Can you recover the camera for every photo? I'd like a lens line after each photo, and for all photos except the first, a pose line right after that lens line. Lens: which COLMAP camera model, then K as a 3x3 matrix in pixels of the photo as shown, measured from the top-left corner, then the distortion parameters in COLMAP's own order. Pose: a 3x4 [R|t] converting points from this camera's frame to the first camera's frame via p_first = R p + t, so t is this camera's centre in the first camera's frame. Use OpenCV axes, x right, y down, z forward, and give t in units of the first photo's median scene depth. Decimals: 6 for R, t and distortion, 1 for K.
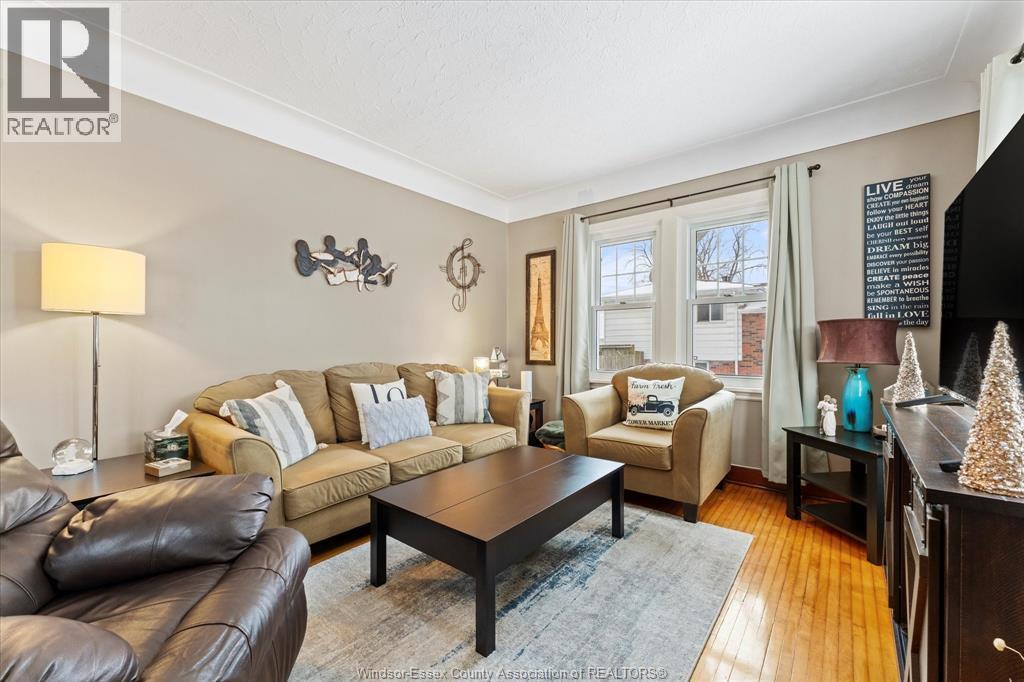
lens RADIAL K [[414.6, 0, 510.8], [0, 414.6, 336.1], [0, 0, 1]] dist [0.001734, -0.000042]
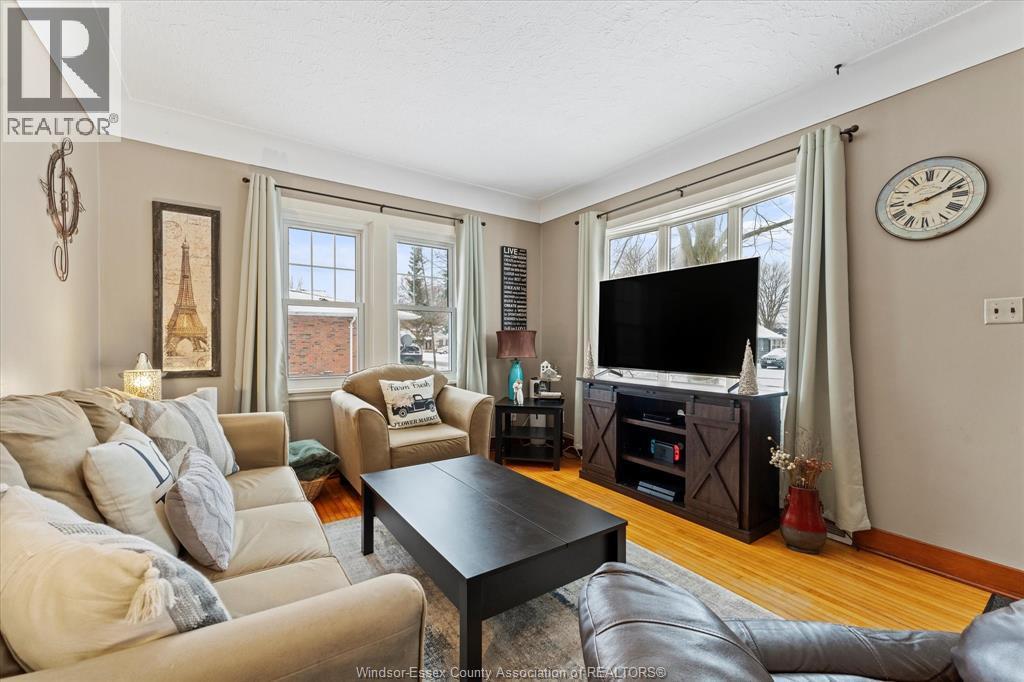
lens RADIAL K [[414.6, 0, 510.8], [0, 414.6, 336.1], [0, 0, 1]] dist [0.001734, -0.000042]
pose [[0.290801, 0.019896, 0.956577, -0.557547], [-0.018811, 0.999709, -0.015075, 0.004949], [-0.956599, -0.013611, 0.291091, 0.434400]]
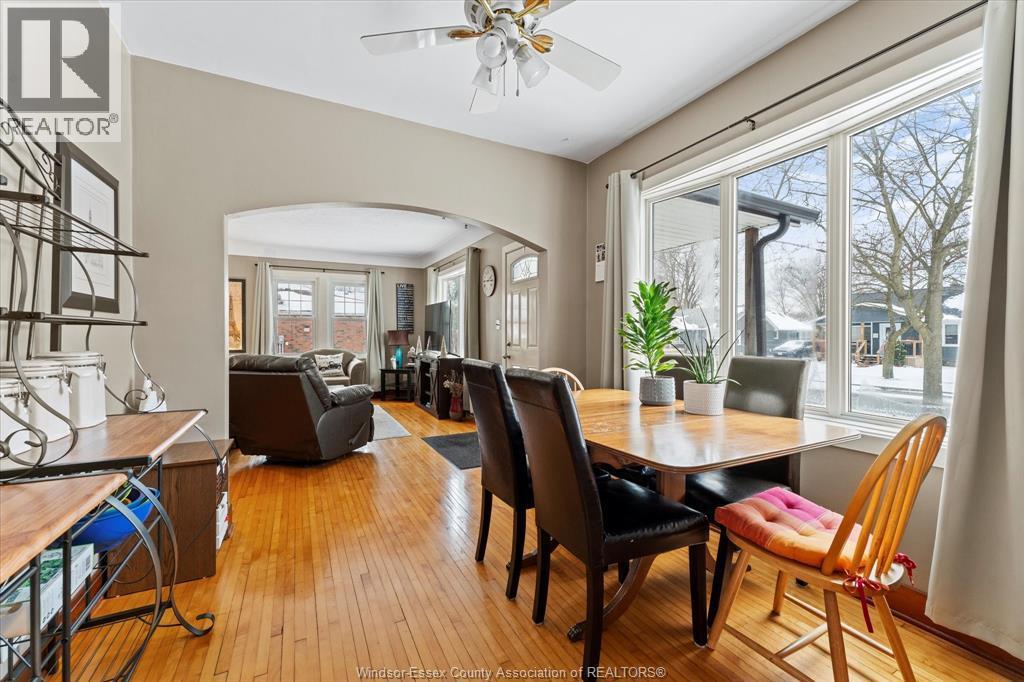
lens RADIAL K [[414.6, 0, 510.8], [0, 414.6, 336.1], [0, 0, 1]] dist [0.001734, -0.000042]
pose [[0.400963, 0.004145, 0.916085, -1.248213], [-0.012459, 0.999922, 0.000929, -0.009803], [-0.916010, -0.011786, 0.400983, -0.747002]]
